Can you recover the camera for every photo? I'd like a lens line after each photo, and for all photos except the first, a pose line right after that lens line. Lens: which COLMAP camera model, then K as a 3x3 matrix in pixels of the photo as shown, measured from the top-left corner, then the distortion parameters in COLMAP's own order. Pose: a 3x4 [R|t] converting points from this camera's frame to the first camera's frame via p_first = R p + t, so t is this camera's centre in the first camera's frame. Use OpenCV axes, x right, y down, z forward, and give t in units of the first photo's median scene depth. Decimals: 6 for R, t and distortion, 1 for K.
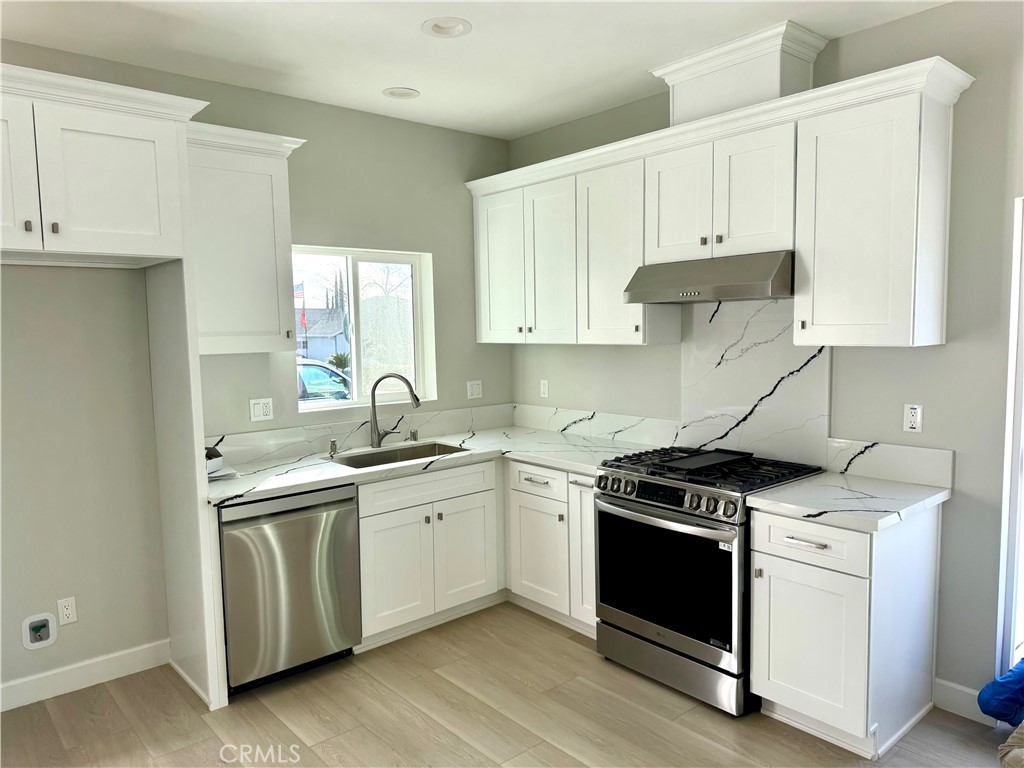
lens RADIAL K [[719.0, 0, 512.9], [0, 719.0, 390.4], [0, 0, 1]] dist [0.111332, -0.142053]
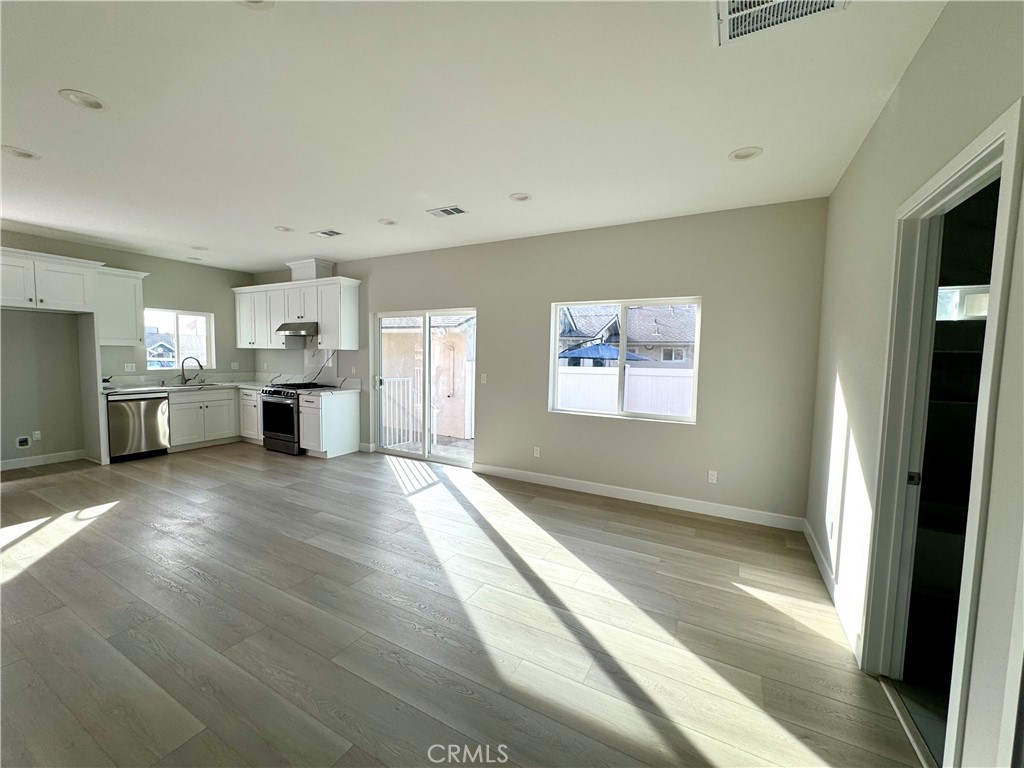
lens RADIAL K [[409.5, 0, 509.1], [0, 409.5, 382.2], [0, 0, 1]] dist [-0.000326, -0.000393]
pose [[0.935495, 0.011312, 0.353159, 0.477304], [-0.003298, 0.999723, -0.023287, 0.120902], [-0.353325, 0.020621, 0.935273, -1.005109]]
